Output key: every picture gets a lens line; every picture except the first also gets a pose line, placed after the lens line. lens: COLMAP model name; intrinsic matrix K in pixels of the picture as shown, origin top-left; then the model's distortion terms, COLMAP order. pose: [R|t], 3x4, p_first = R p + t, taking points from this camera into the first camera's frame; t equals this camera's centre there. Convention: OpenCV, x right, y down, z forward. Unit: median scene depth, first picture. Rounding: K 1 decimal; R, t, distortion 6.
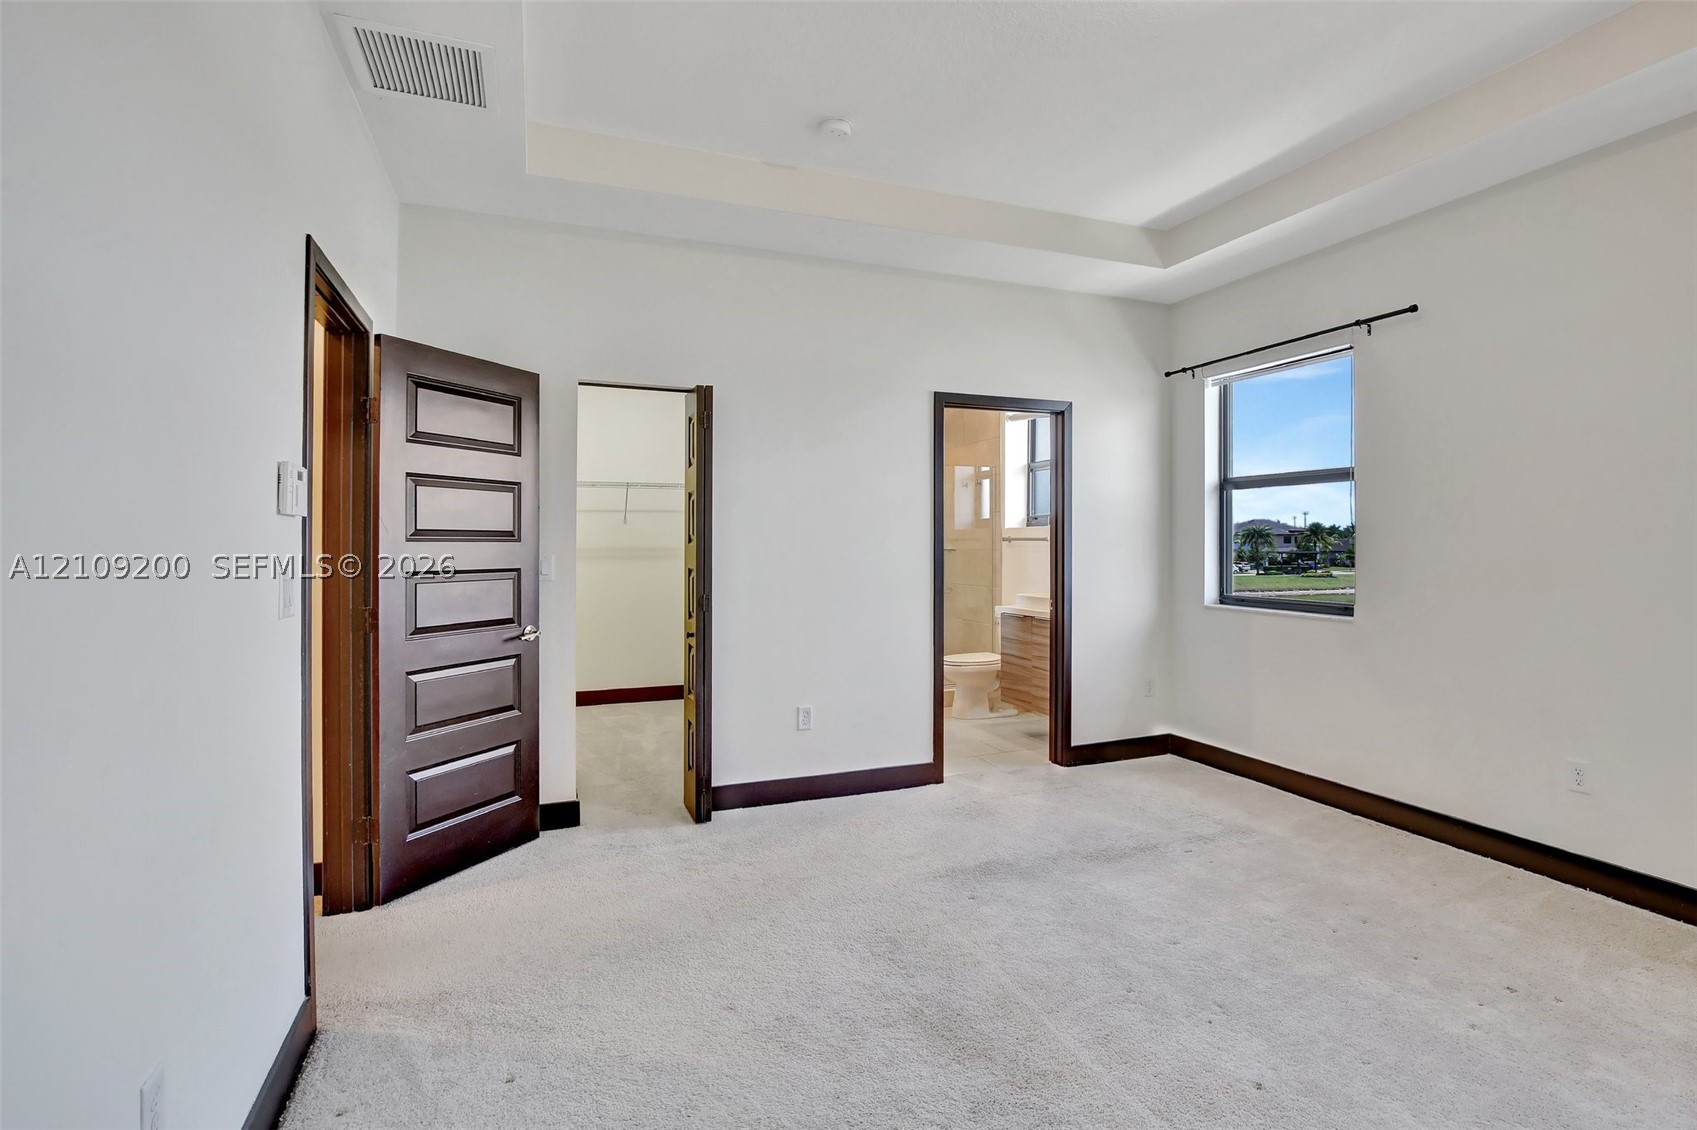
lens RADIAL K [[830.7, 0, 853.4], [0, 830.7, 545.3], [0, 0, 1]] dist [-0.024511, 0.000618]
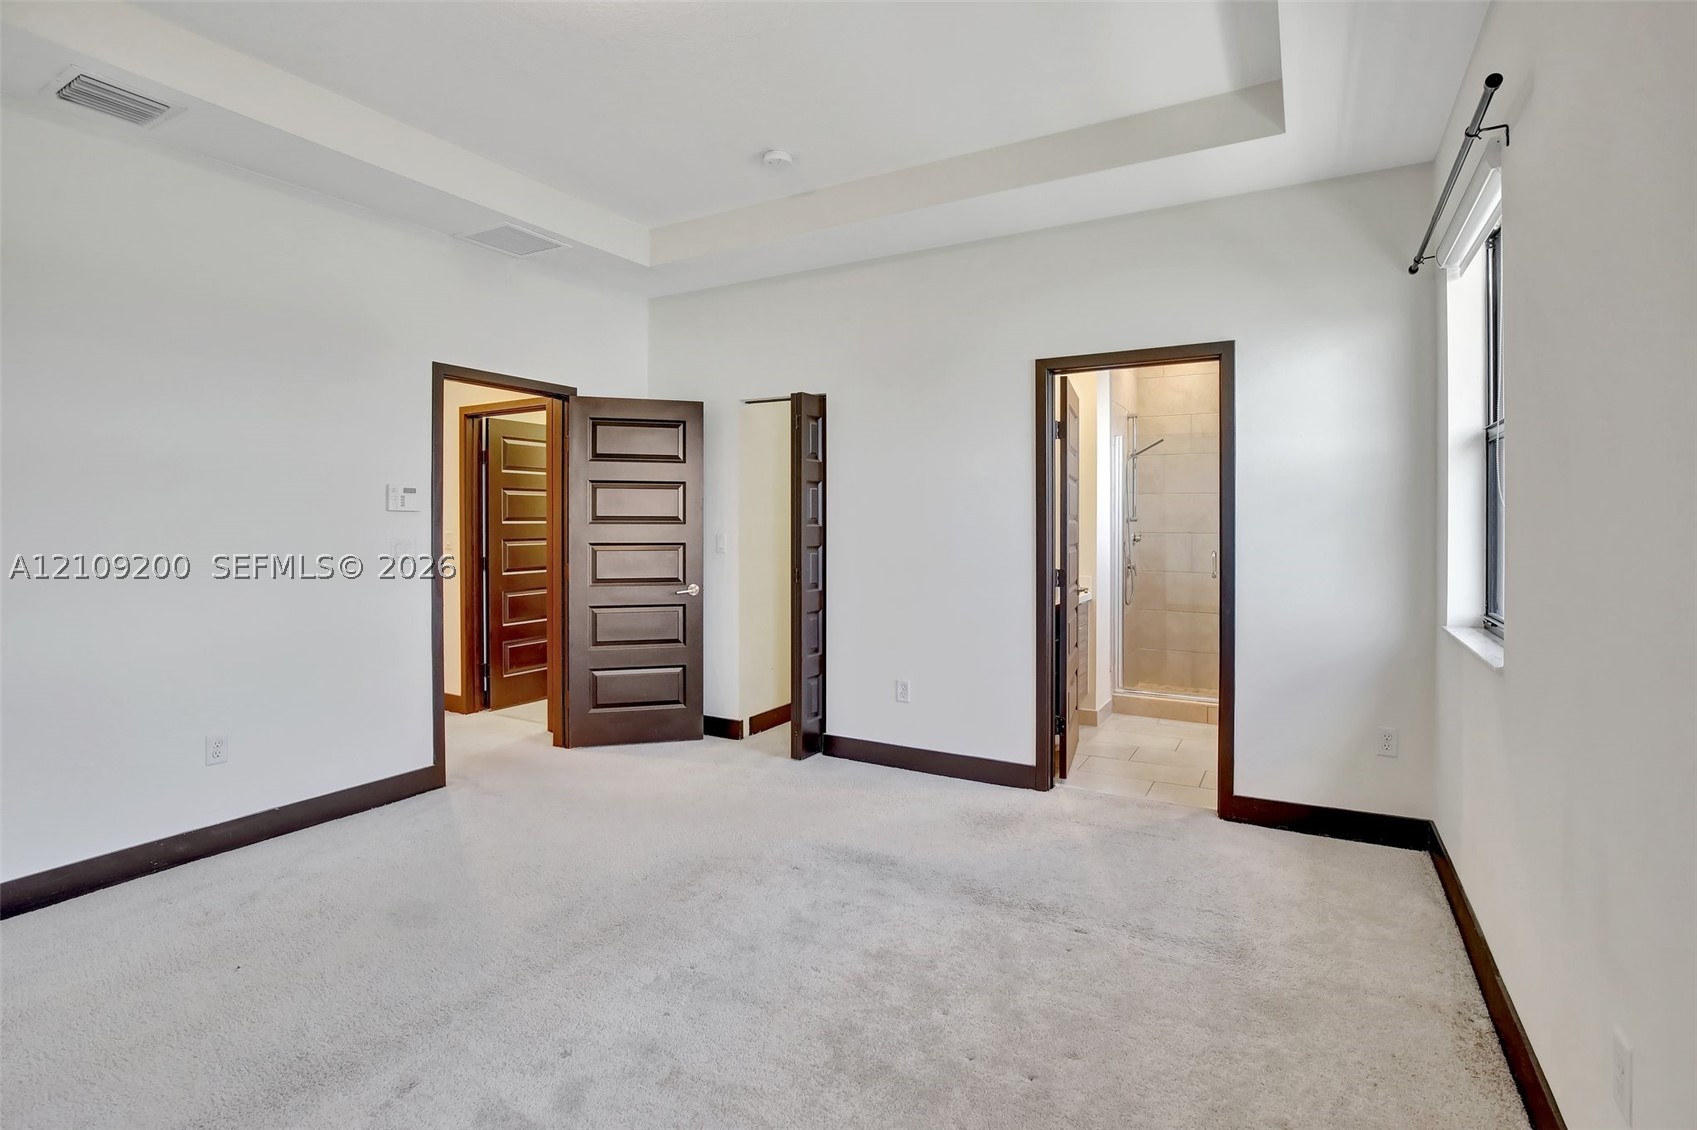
lens RADIAL K [[807.2, 0, 850.3], [0, 807.2, 533.4], [0, 0, 1]] dist [-0.025826, 0.001492]
pose [[0.620086, 0.010207, -0.784467, 0.839046], [-0.005438, 0.999947, 0.008712, -0.001893], [0.784515, -0.001137, 0.620109, 0.369030]]
